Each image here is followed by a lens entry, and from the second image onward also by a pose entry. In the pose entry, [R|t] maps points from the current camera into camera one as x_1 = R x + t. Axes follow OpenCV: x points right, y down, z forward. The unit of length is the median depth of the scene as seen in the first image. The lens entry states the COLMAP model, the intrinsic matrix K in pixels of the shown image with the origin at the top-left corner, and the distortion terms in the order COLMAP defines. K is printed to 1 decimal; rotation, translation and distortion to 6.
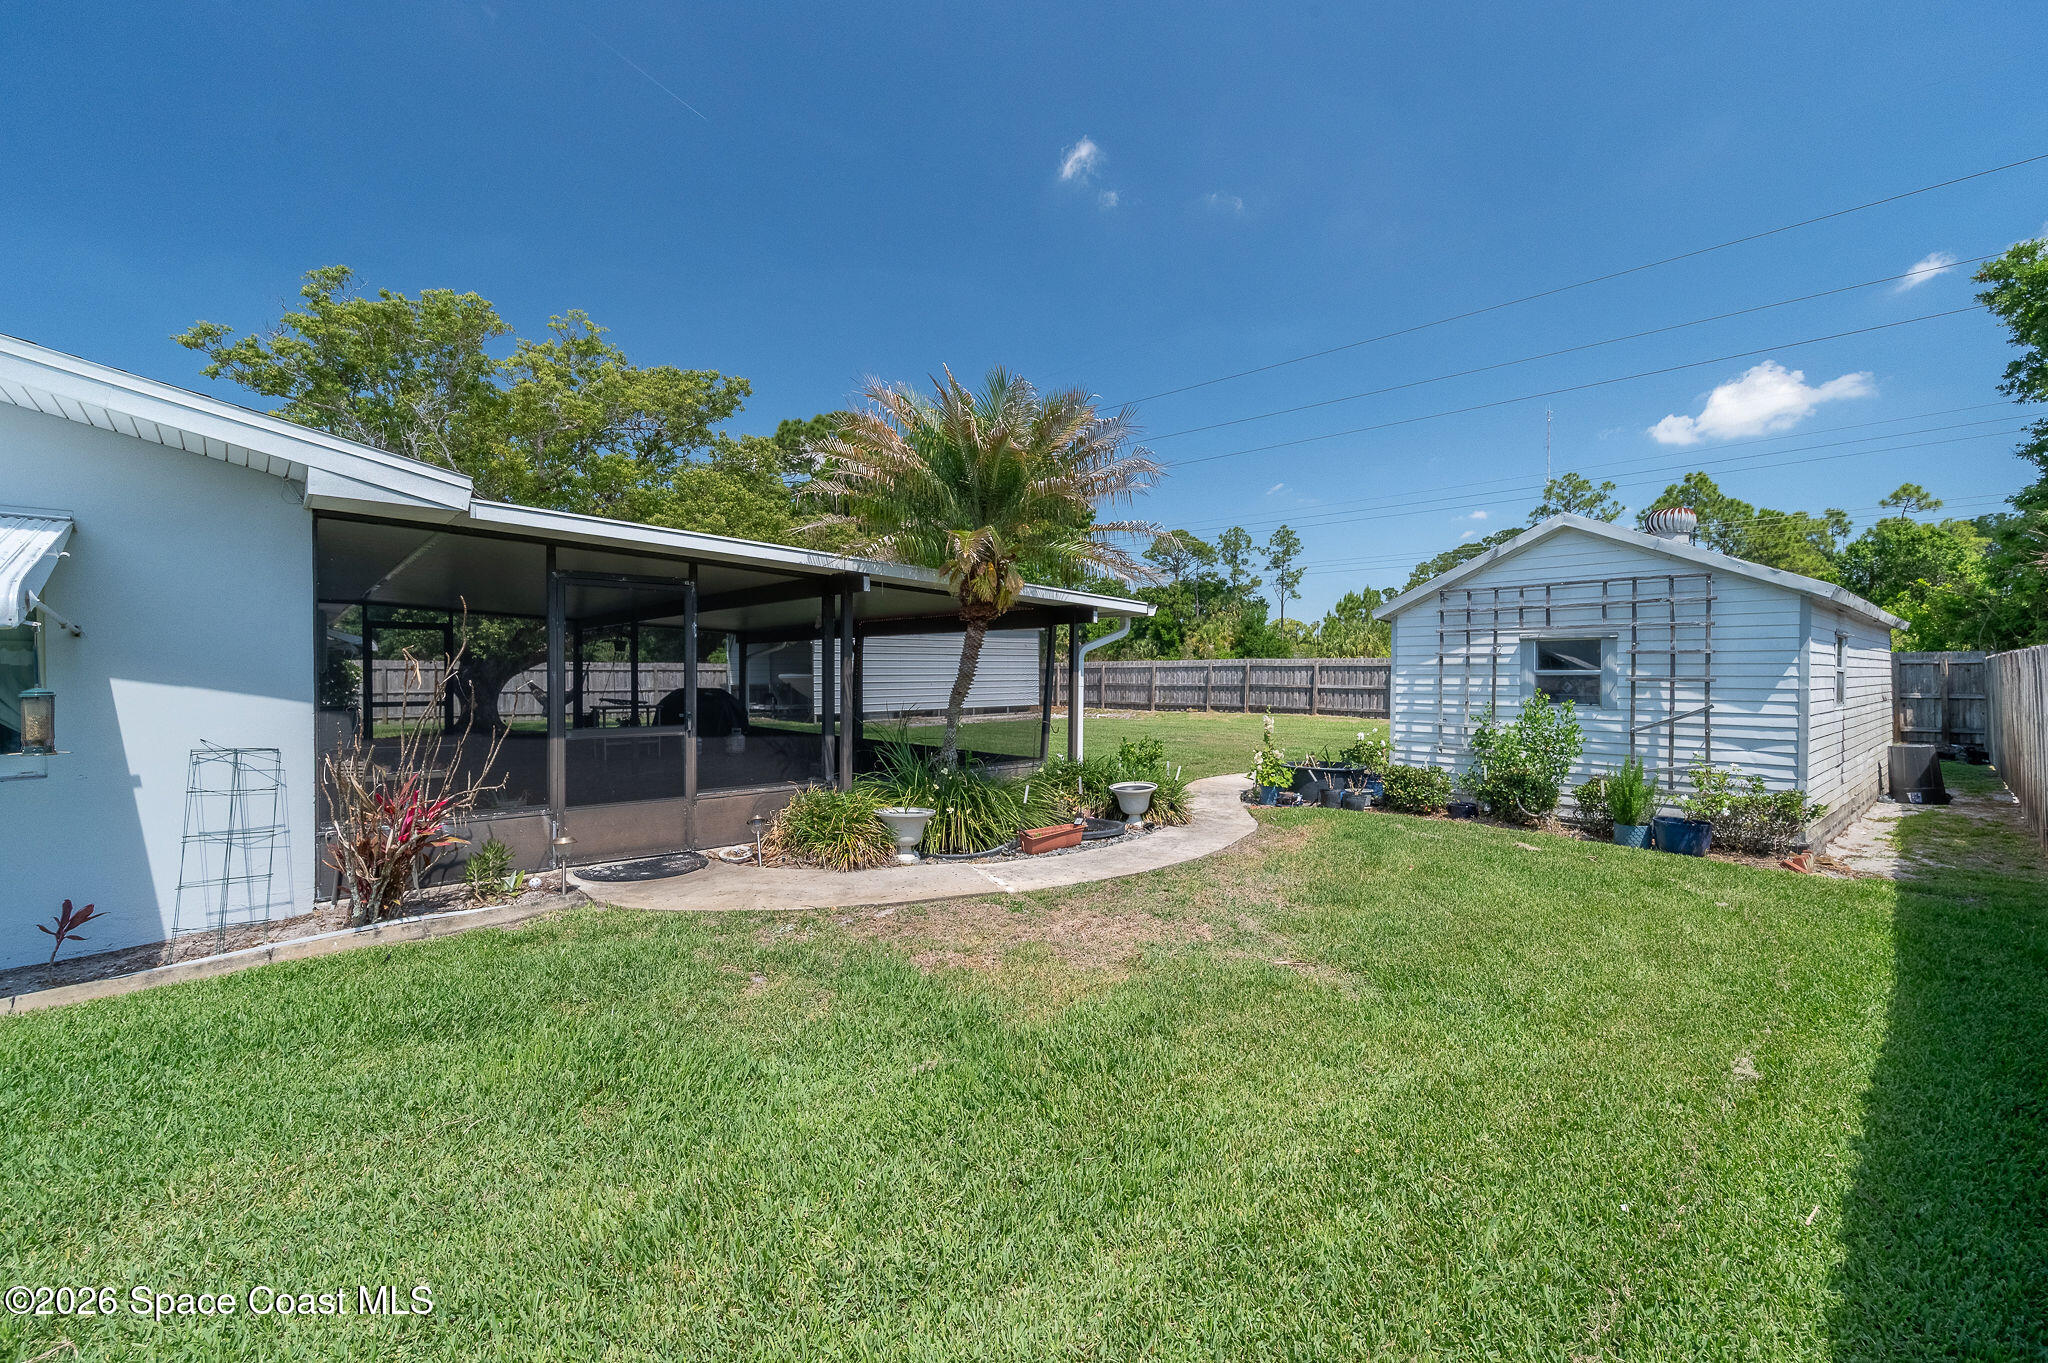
lens RADIAL K [[827.2, 0, 1056.8], [0, 827.2, 680.6], [0, 0, 1]] dist [-0.001183, -0.000129]
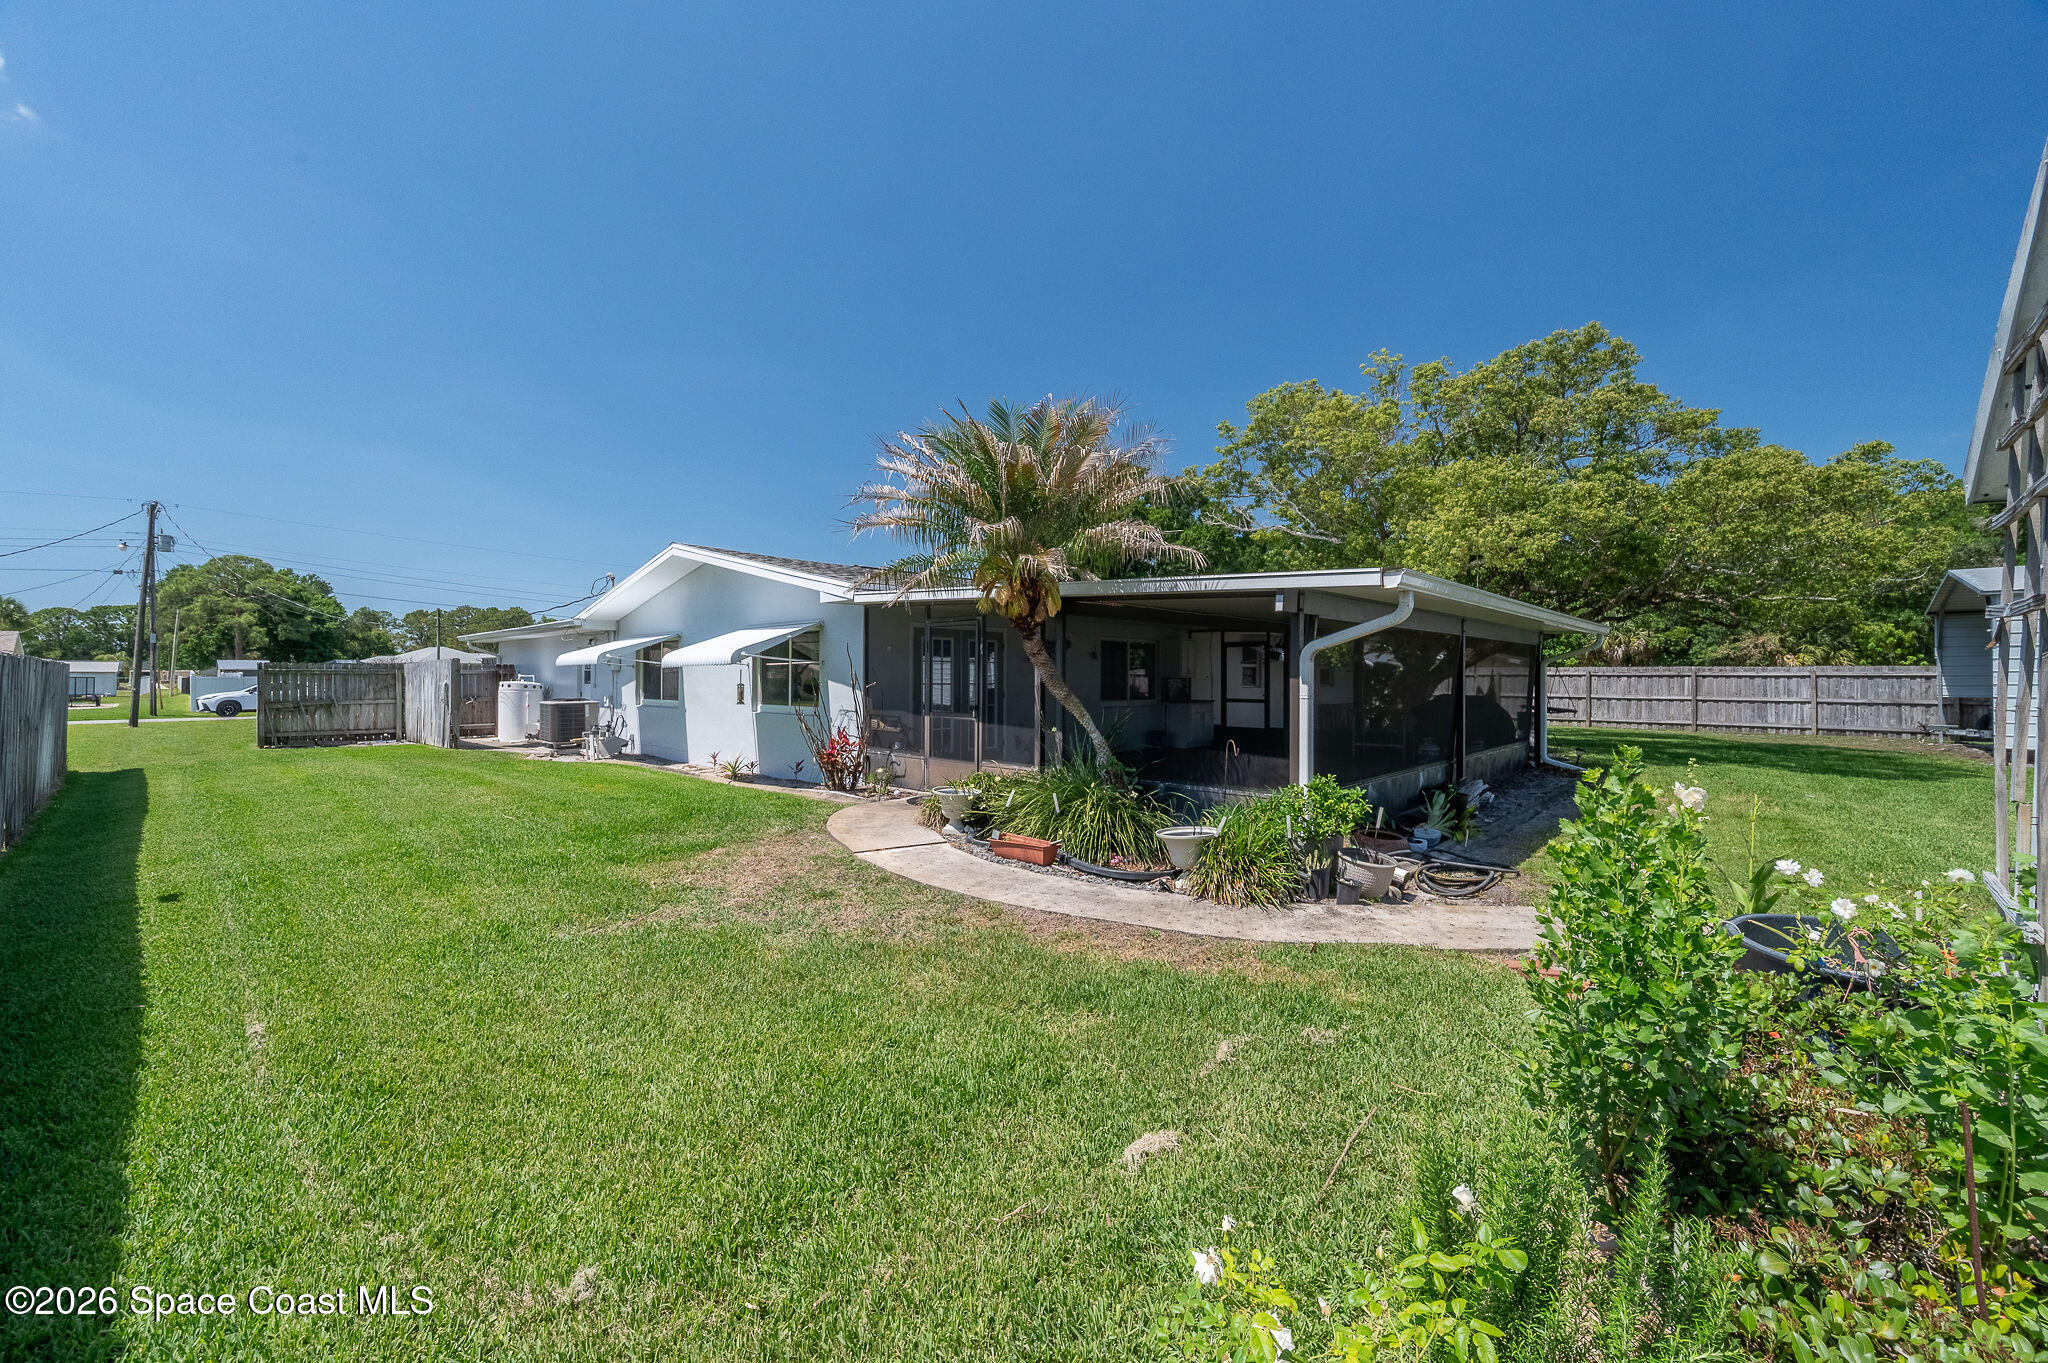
lens RADIAL K [[816.3, 0, 1024.0], [0, 816.3, 681.5], [0, 0, 1]] dist [0.001839, 0.000202]
pose [[0.068805, 0.007015, -0.997605, 0.203543], [-0.011705, 0.999912, 0.006224, -0.002996], [0.997561, 0.011249, 0.068881, 0.198996]]
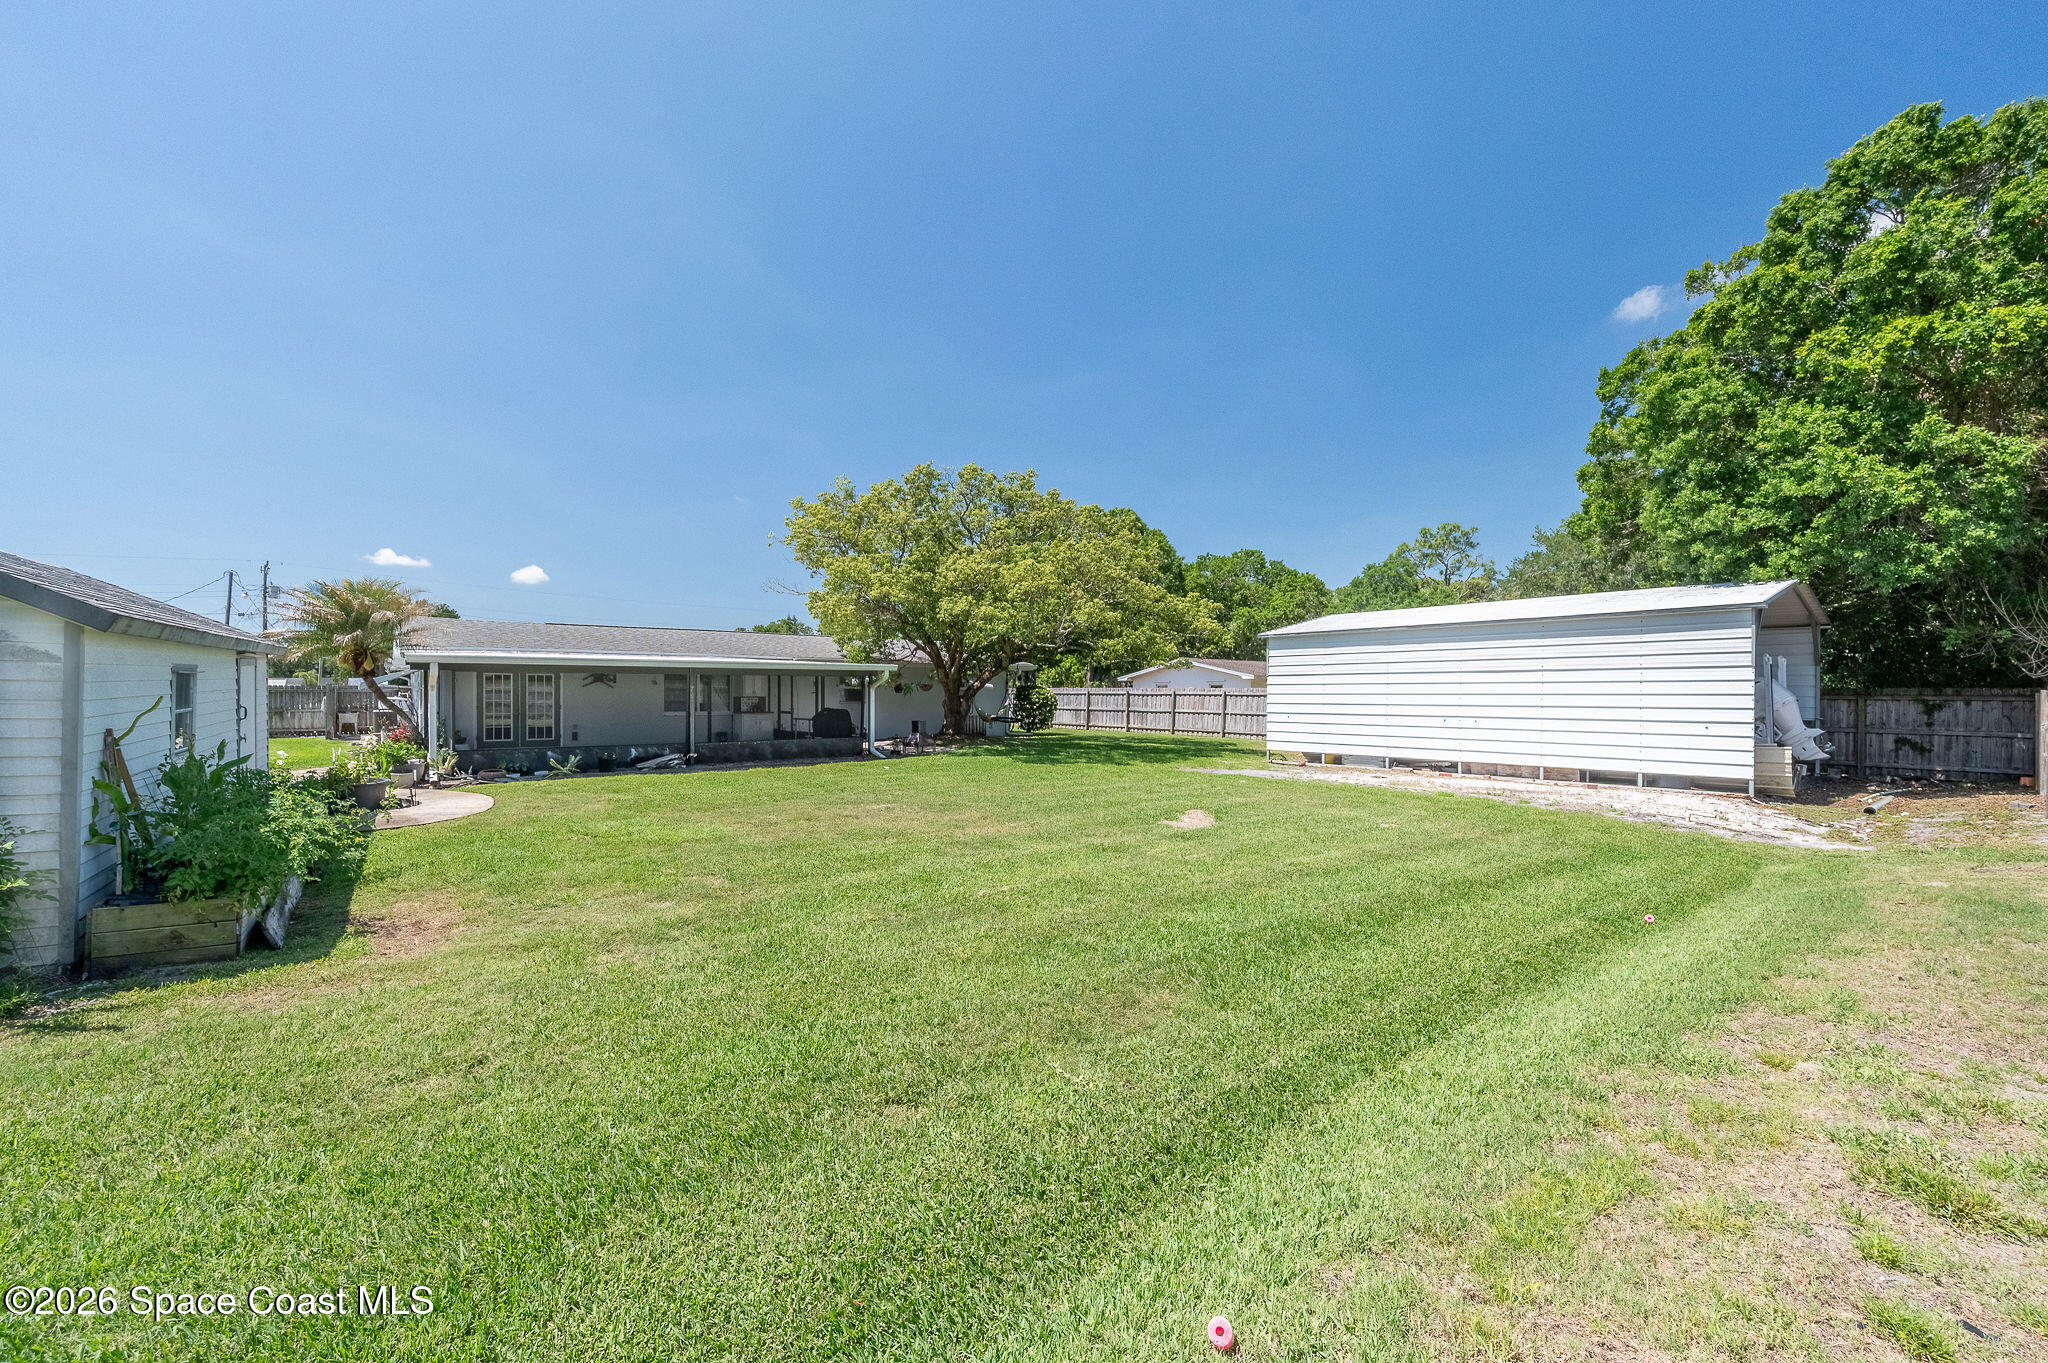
lens RADIAL K [[816.3, 0, 1024.0], [0, 816.3, 681.5], [0, 0, 1]] dist [0.001839, 0.000202]
pose [[-0.073400, -0.007174, -0.997277, 0.438516], [-0.012184, 0.999906, -0.006296, -0.015271], [0.997228, 0.011689, -0.073480, 0.656626]]
